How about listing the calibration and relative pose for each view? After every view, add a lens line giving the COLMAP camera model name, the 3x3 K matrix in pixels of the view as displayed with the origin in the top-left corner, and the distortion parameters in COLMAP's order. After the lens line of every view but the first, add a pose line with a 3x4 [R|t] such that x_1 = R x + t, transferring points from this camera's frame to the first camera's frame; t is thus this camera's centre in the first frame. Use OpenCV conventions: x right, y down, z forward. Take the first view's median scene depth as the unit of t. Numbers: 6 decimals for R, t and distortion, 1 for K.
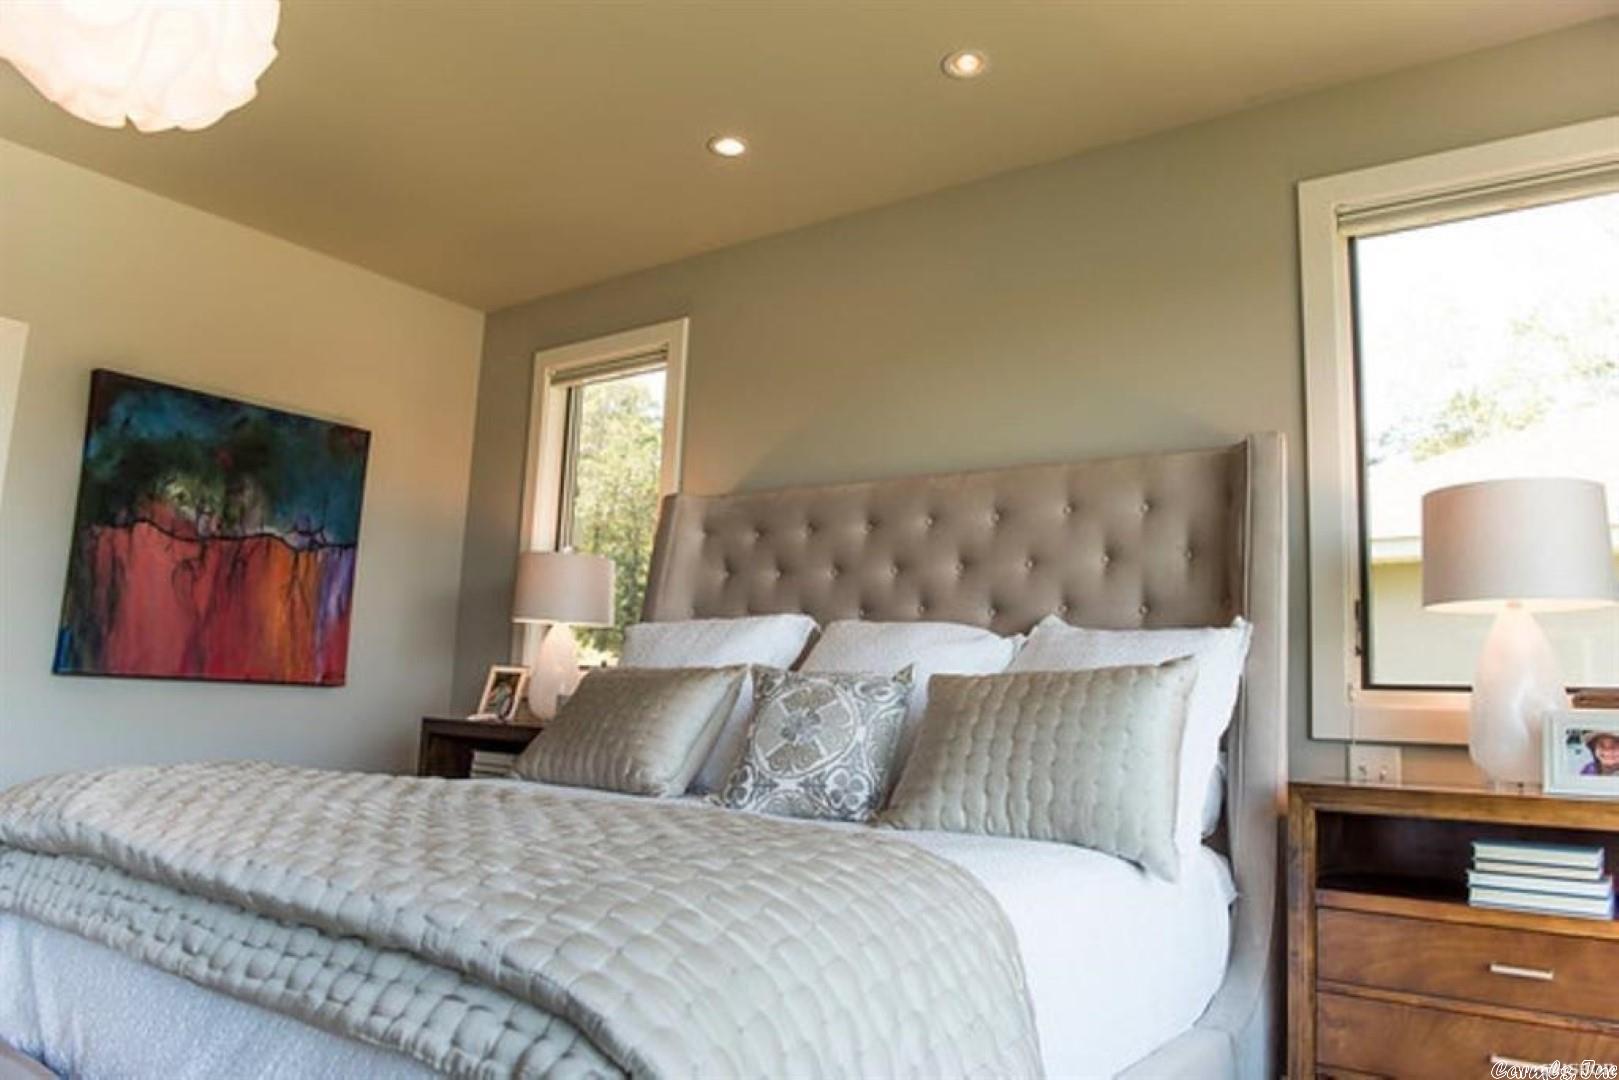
lens RADIAL K [[1125.6, 0, 809.5], [0, 1125.6, 540.0], [0, 0, 1]] dist [-0.062477, 0.006587]
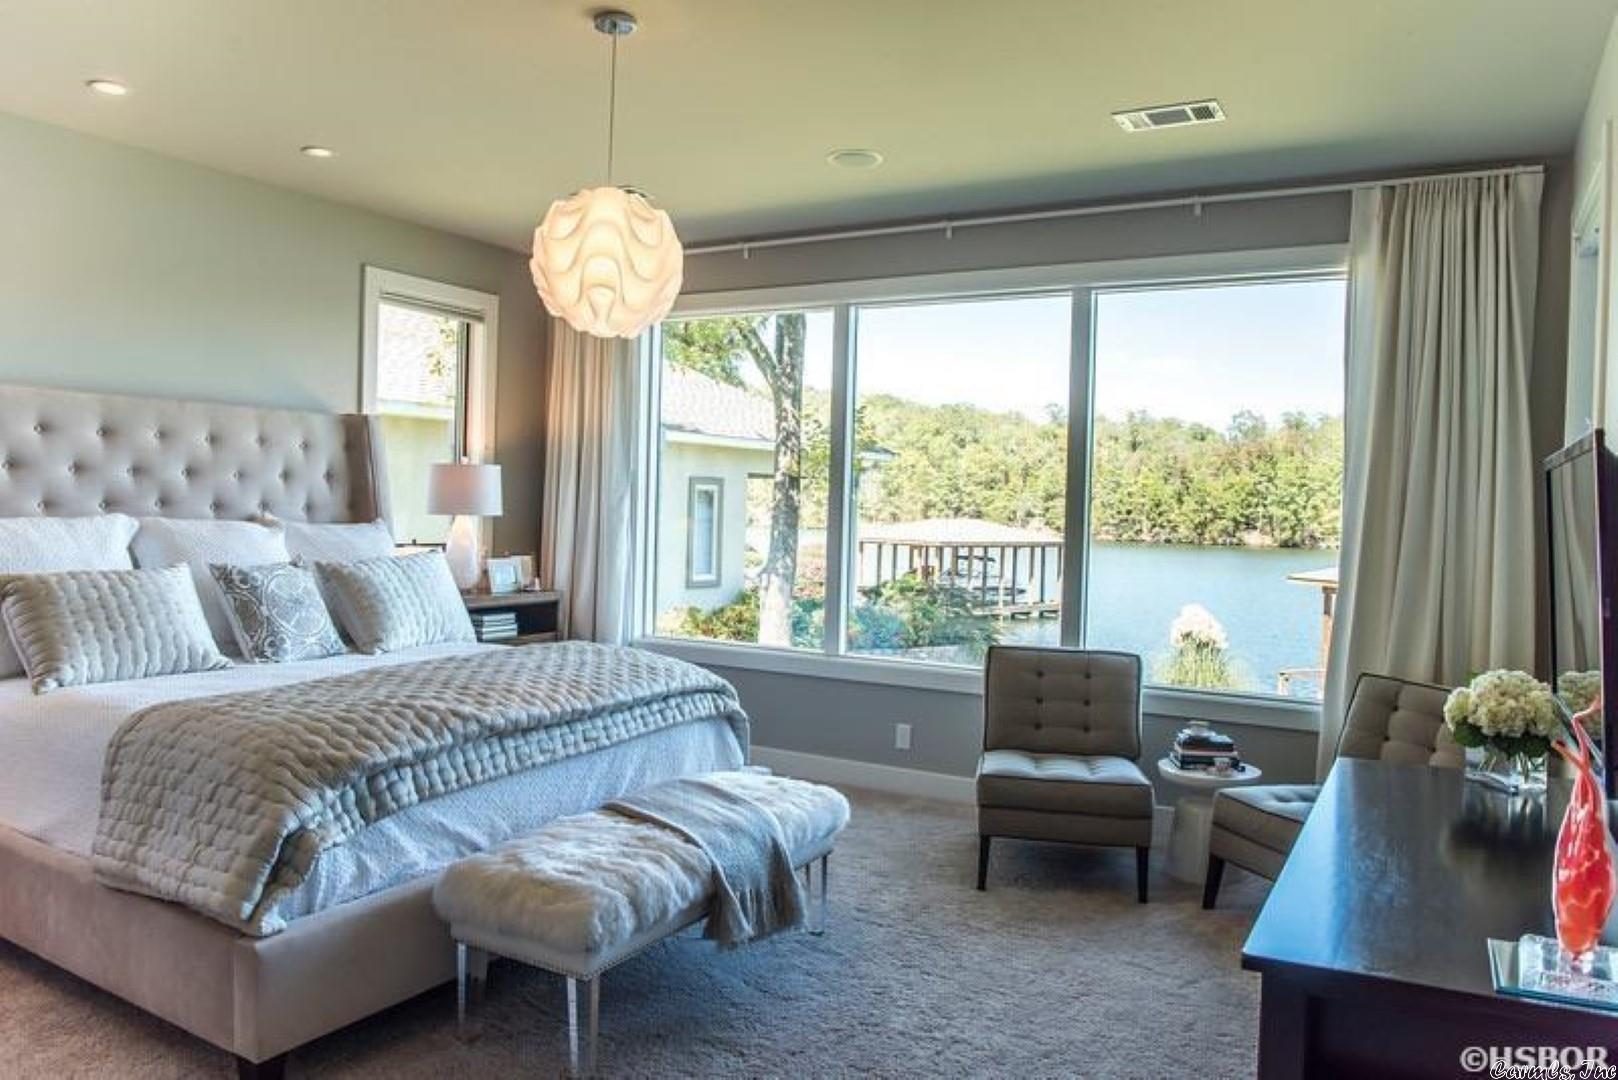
lens RADIAL K [[1146.6, 0, 805.0], [0, 1146.6, 543.0], [0, 0, 1]] dist [-0.064882, 0.002715]
pose [[-0.121328, -0.078333, 0.989517, -1.489769], [-0.174581, 0.983025, 0.056413, -0.117325], [-0.977139, -0.165906, -0.132944, 0.485129]]
